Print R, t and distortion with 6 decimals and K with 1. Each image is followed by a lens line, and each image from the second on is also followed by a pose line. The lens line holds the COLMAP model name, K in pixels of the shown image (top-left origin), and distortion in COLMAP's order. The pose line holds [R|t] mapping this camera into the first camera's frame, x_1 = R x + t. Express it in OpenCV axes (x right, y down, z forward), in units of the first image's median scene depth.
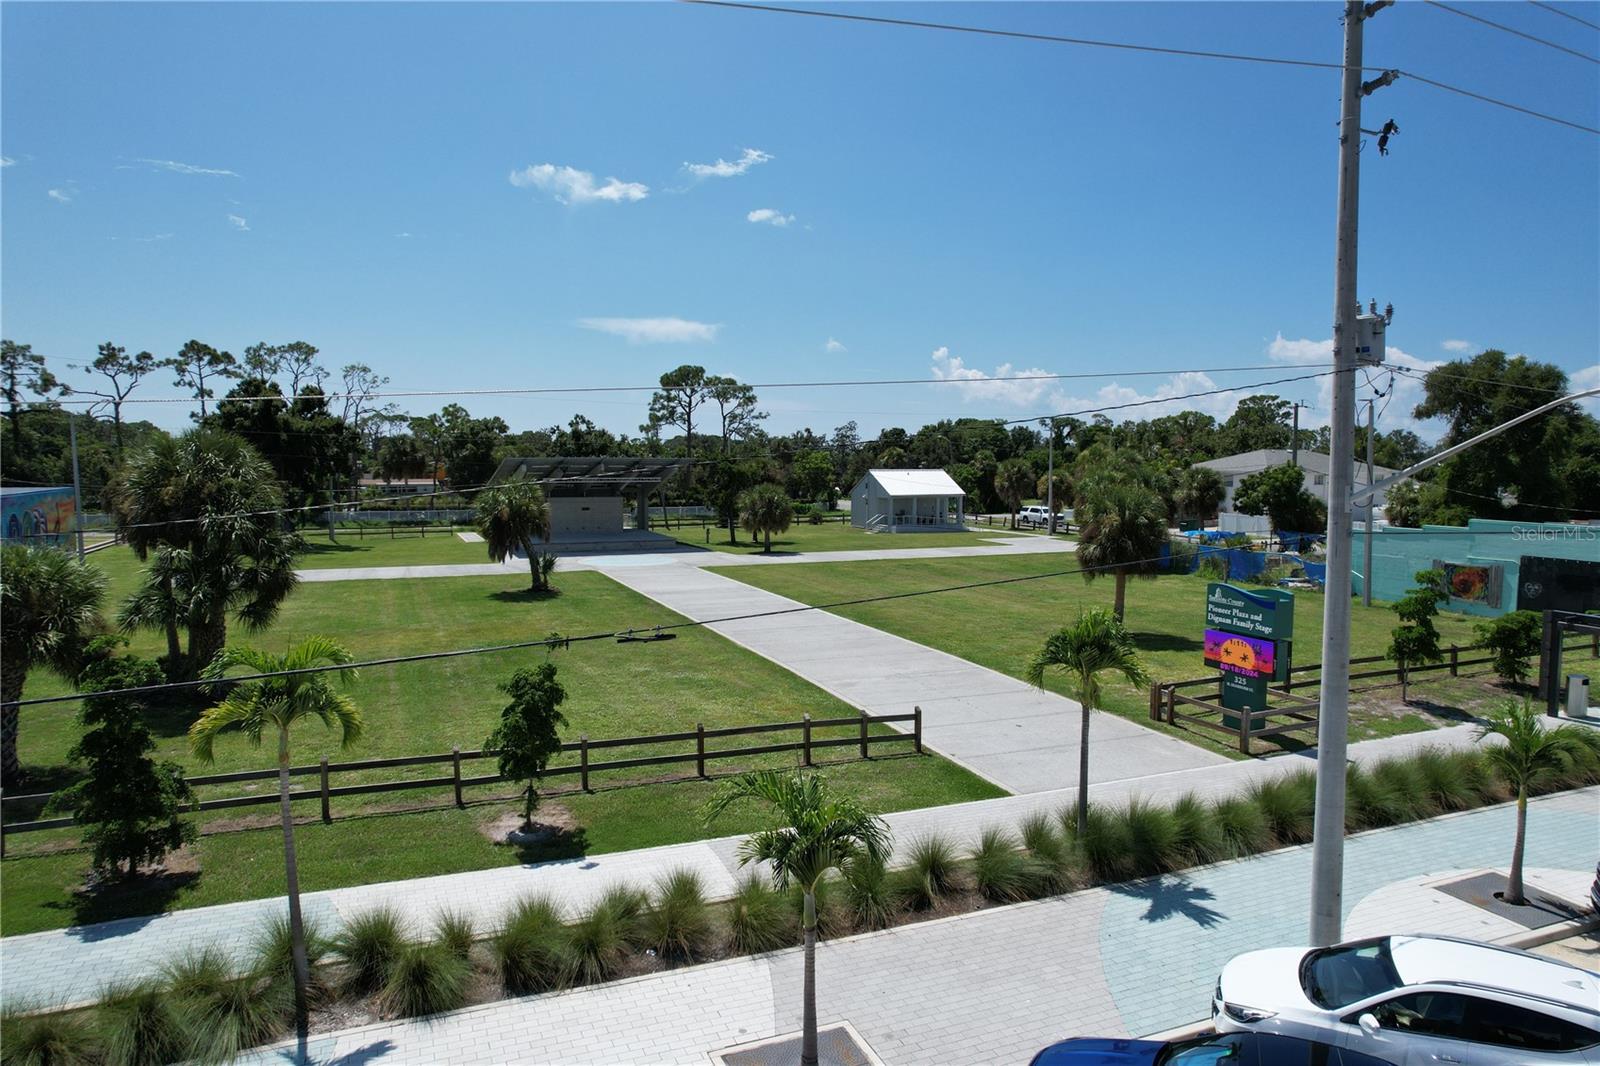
lens RADIAL K [[1002.3, 0, 798.3], [0, 1002.3, 536.8], [0, 0, 1]] dist [-0.073279, 0.062728]
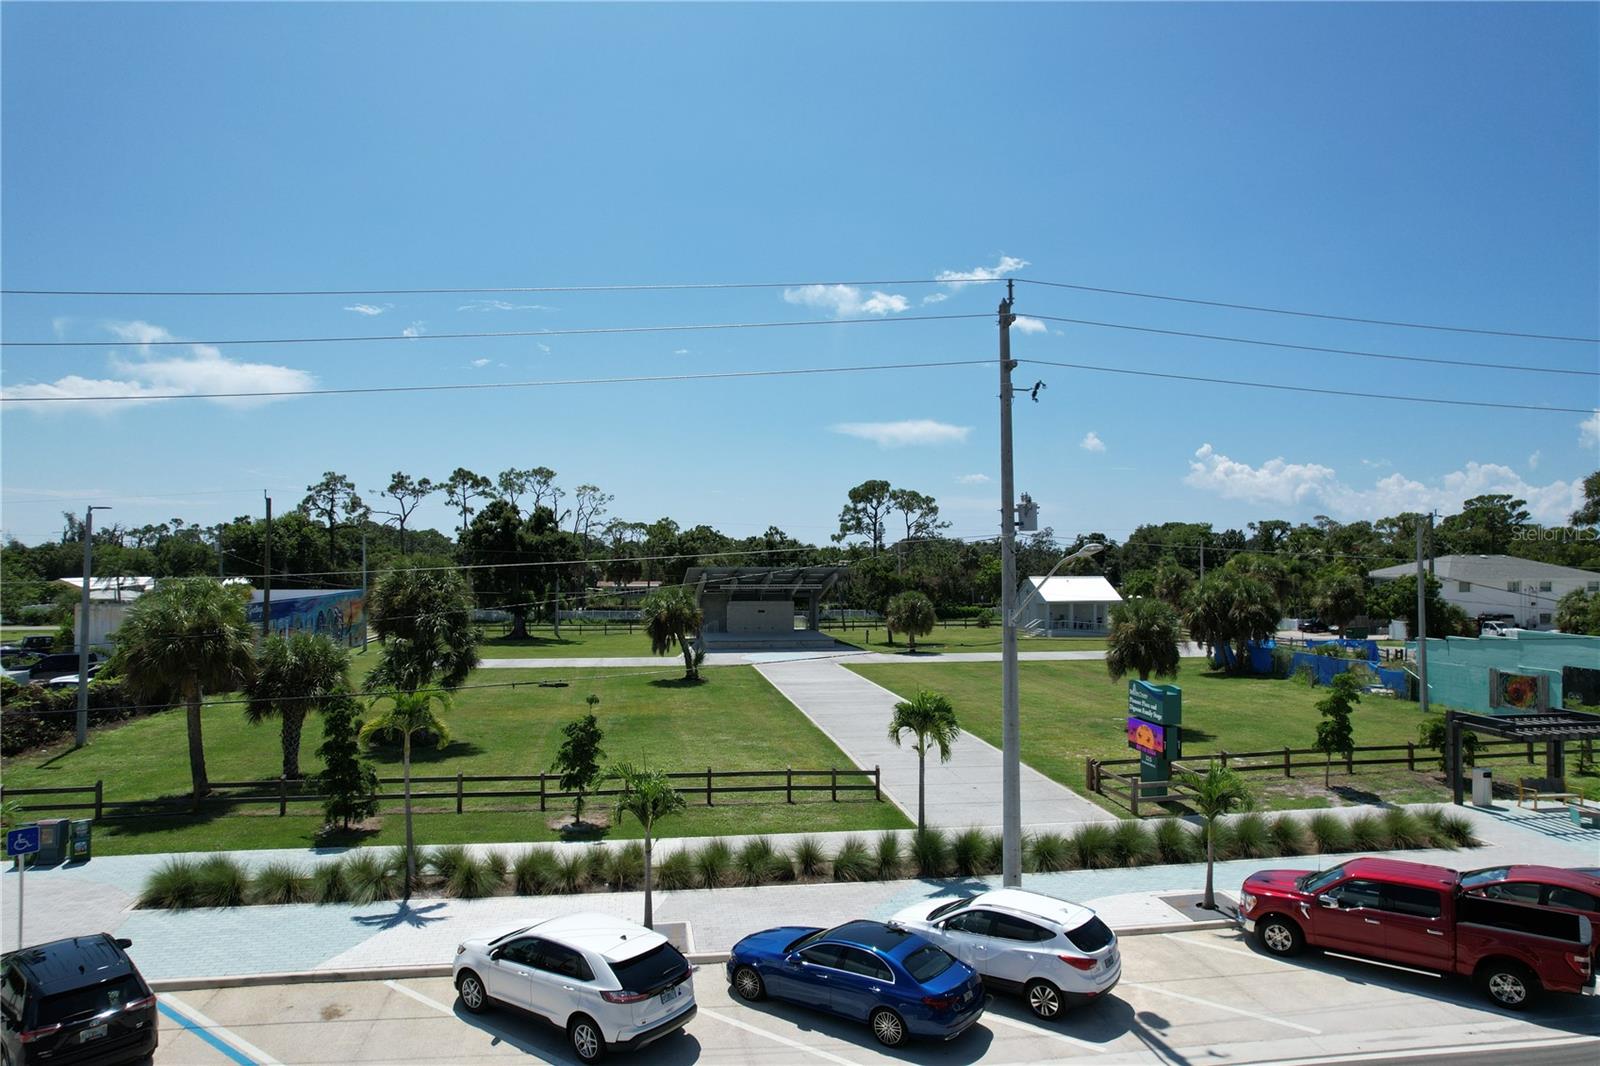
lens RADIAL K [[1002.3, 0, 806.2], [0, 1002.3, 544.6], [0, 0, 1]] dist [-0.073279, 0.062728]
pose [[0.973440, -0.005154, -0.228883, 0.157462], [-0.016137, 0.995715, -0.091052, -0.001092], [0.228372, 0.092327, 0.969186, -0.166126]]
